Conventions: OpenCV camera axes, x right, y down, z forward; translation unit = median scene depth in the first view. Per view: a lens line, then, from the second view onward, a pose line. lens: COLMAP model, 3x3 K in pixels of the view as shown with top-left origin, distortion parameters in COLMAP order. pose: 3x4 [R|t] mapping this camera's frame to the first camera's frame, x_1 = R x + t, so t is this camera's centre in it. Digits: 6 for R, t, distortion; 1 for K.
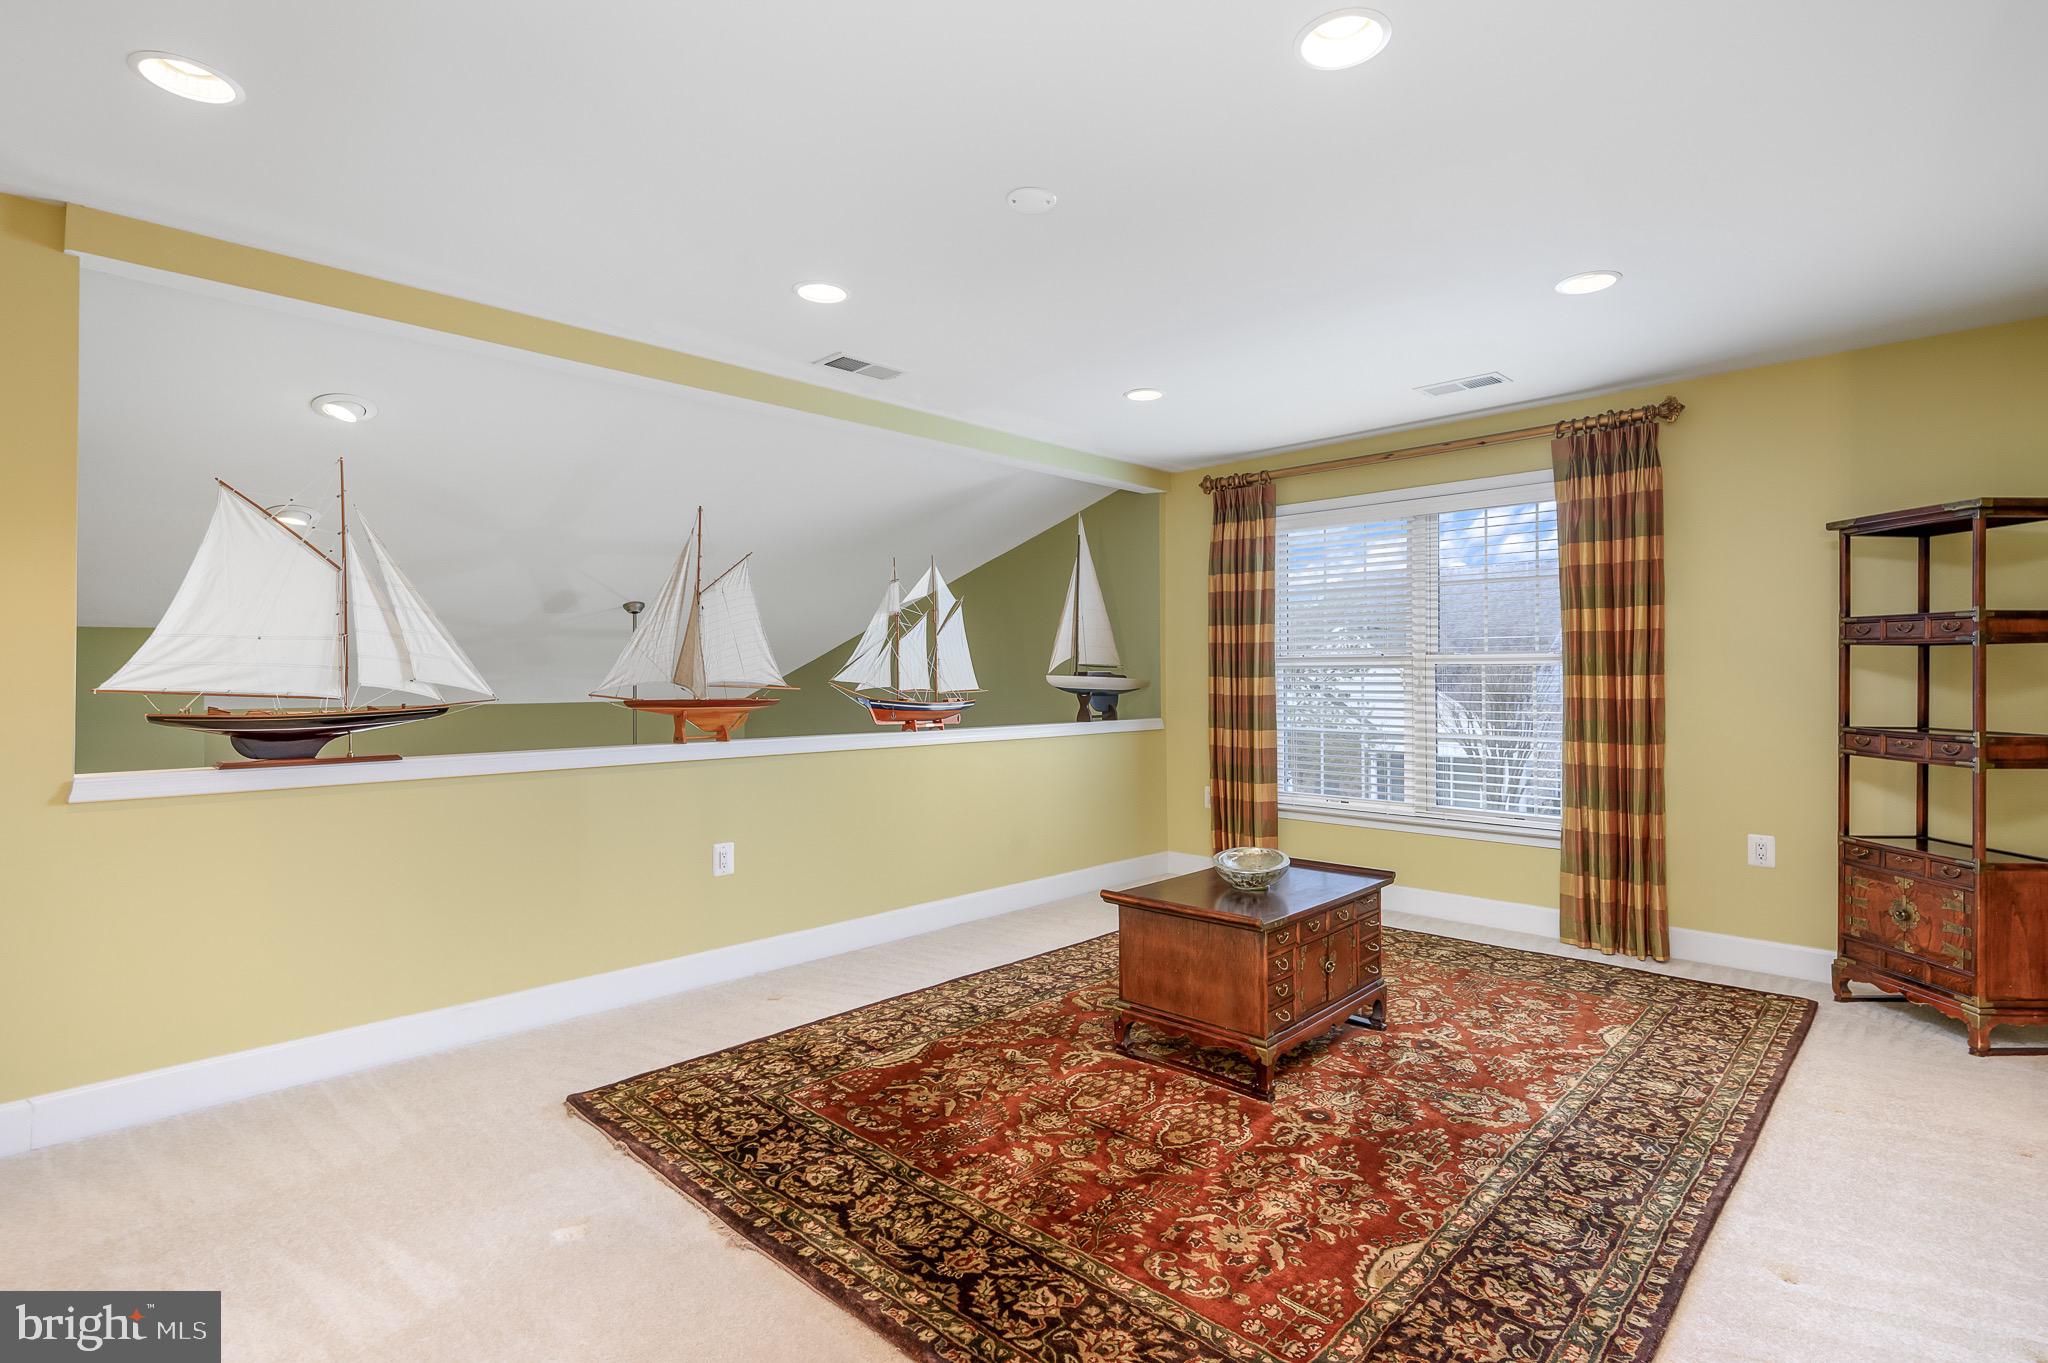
lens RADIAL K [[981.7, 0, 1025.9], [0, 981.7, 668.6], [0, 0, 1]] dist [-0.004443, 0.002430]
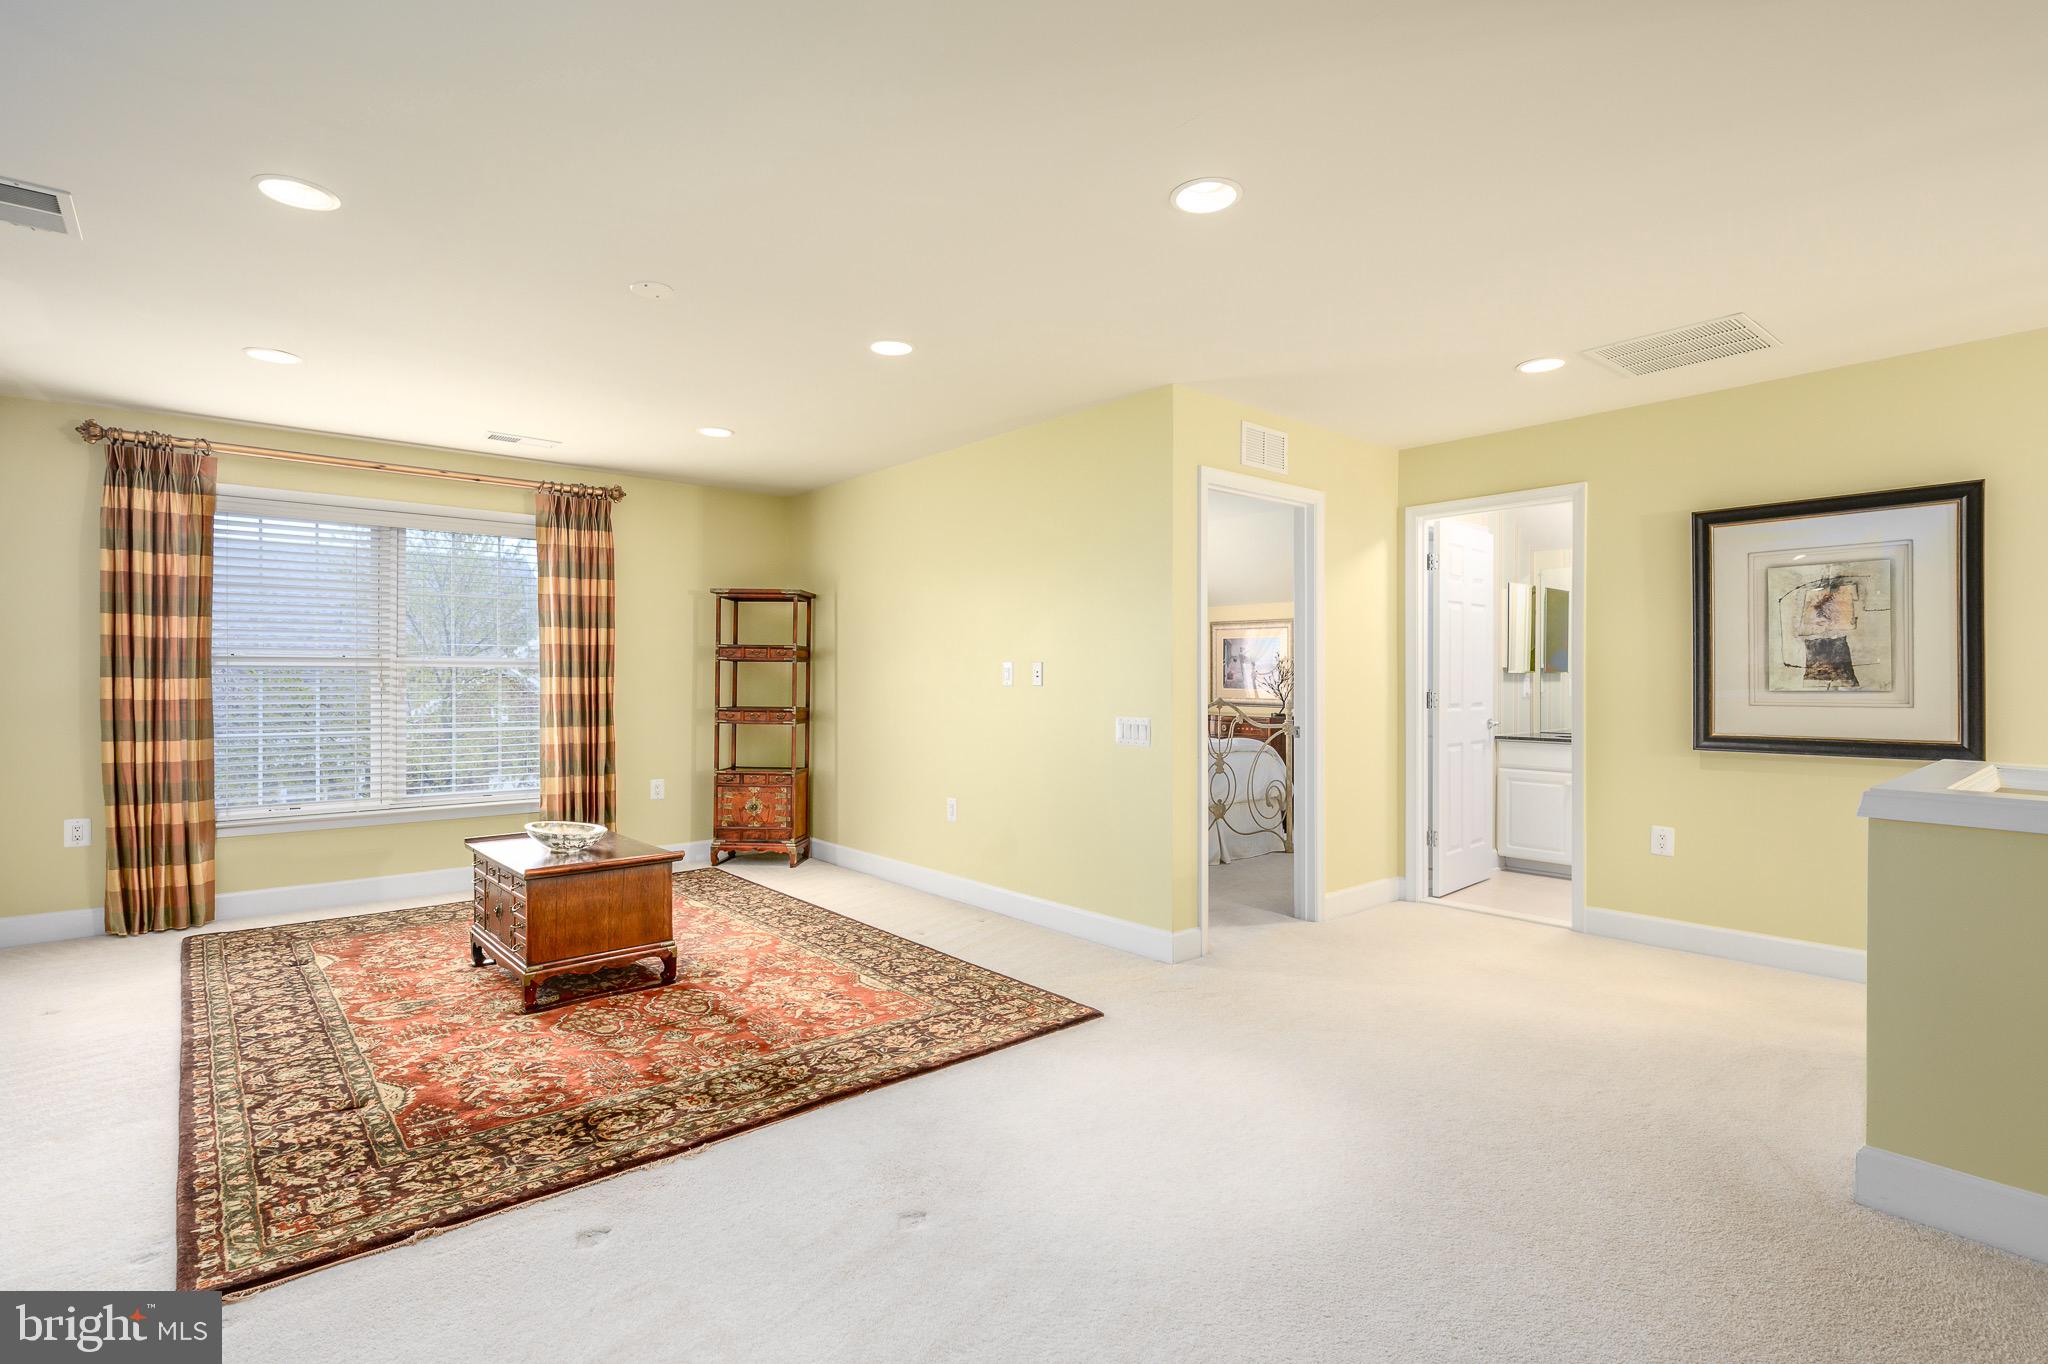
lens RADIAL K [[981.7, 0, 1036.6], [0, 981.7, 685.3], [0, 0, 1]] dist [-0.004443, 0.002430]
pose [[0.090160, -0.005605, 0.995912, -0.905387], [-0.009935, 0.999929, 0.006526, 0.003514], [-0.995878, -0.010482, 0.090098, 0.304290]]
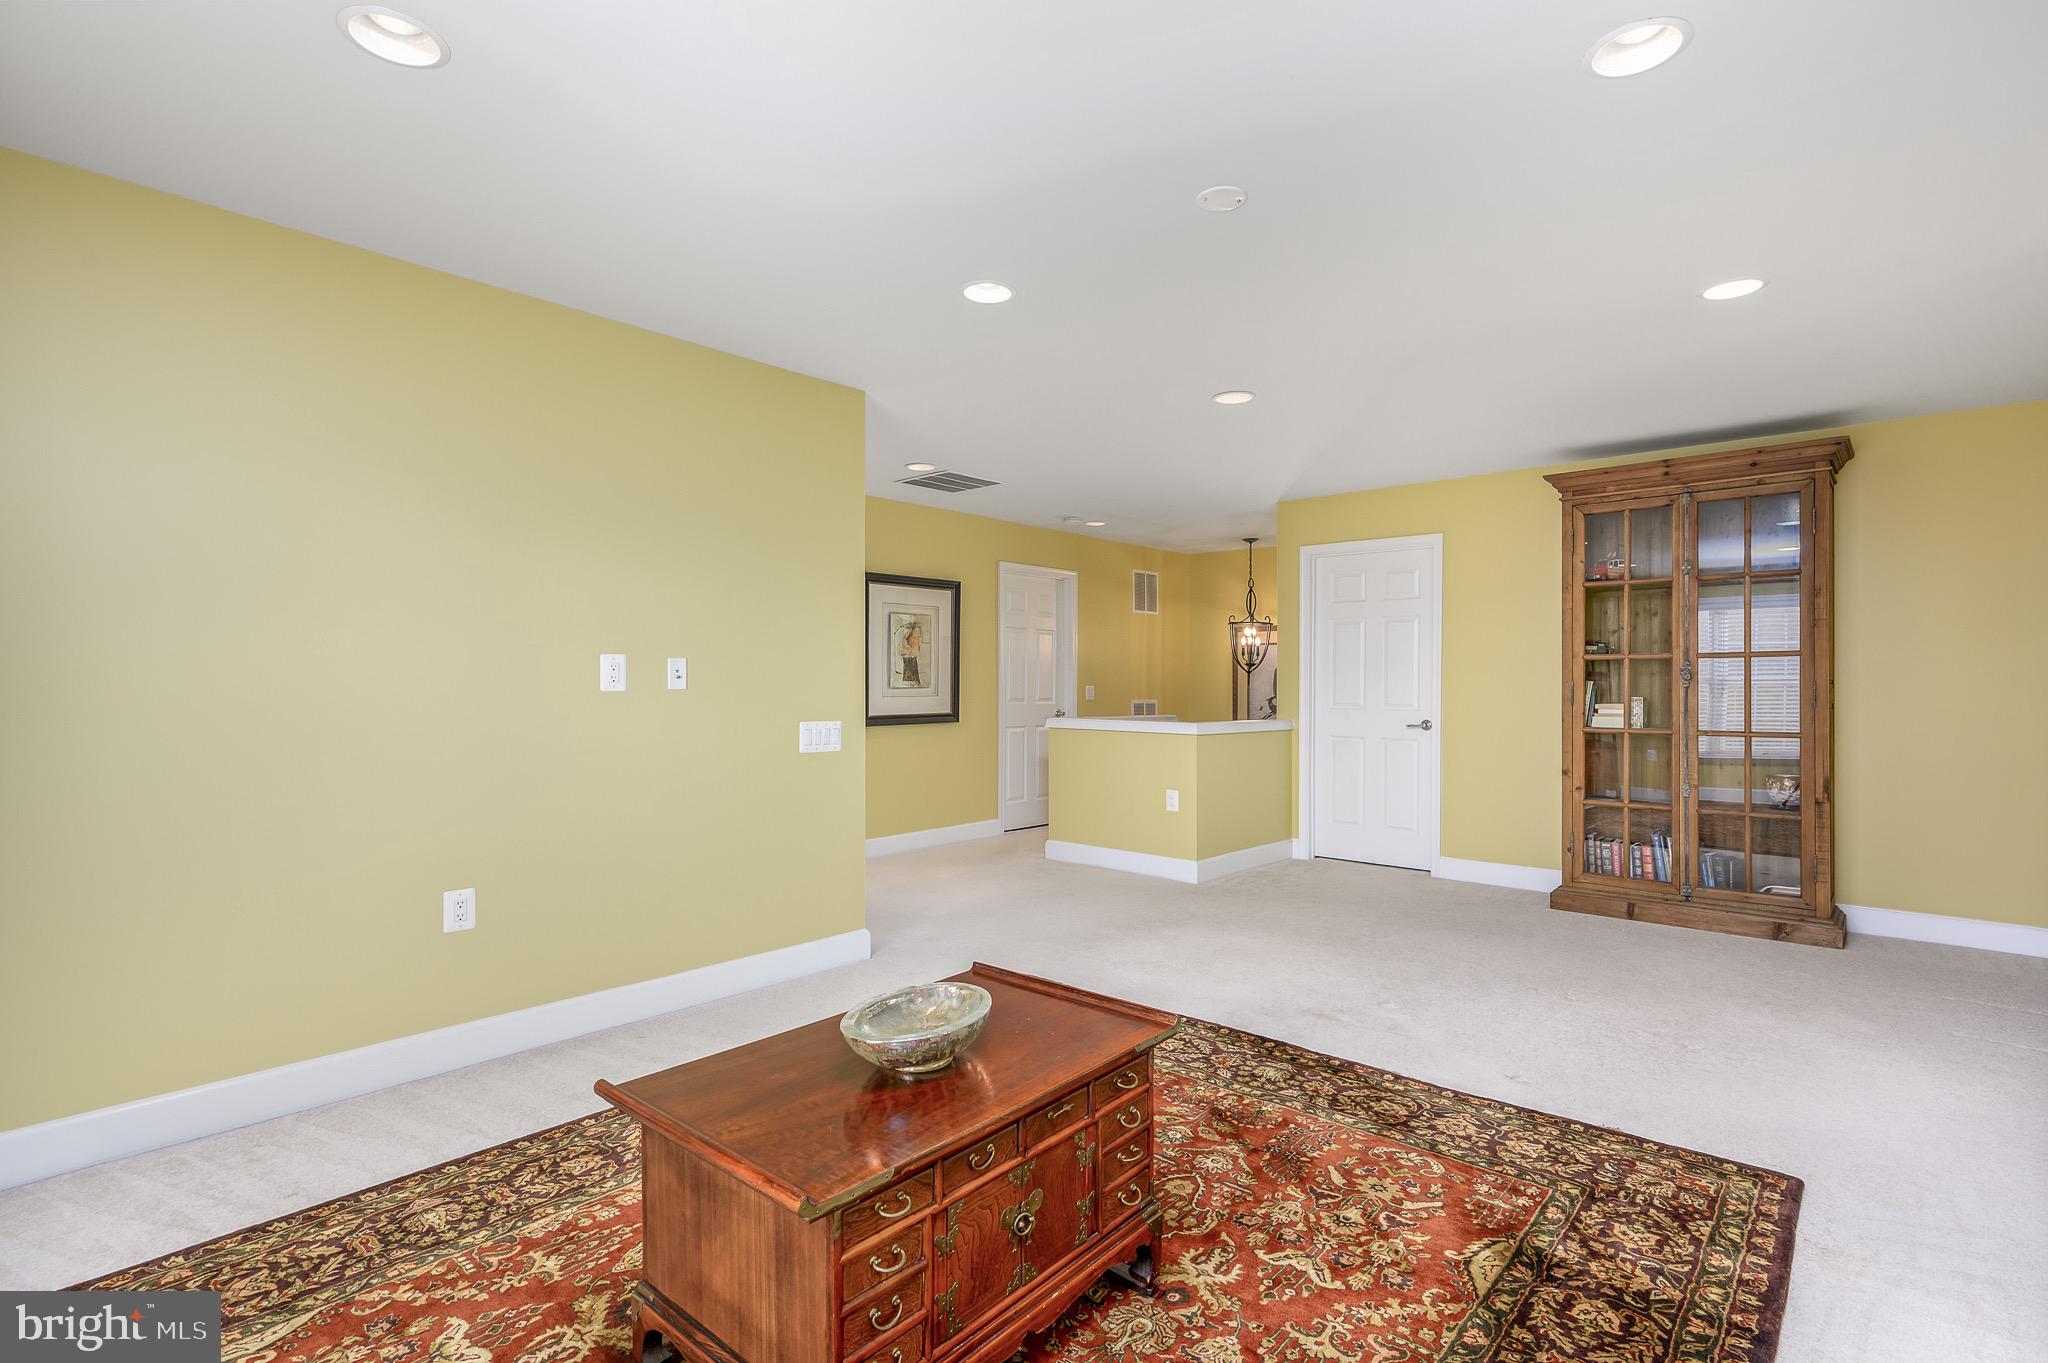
lens RADIAL K [[981.7, 0, 1029.4], [0, 981.7, 683.1], [0, 0, 1]] dist [-0.004443, 0.002430]
pose [[-0.998930, 0.004401, -0.046028, 0.187539], [0.004763, 0.999959, -0.007756, 0.016016], [0.045992, -0.007966, -0.998910, 1.515338]]
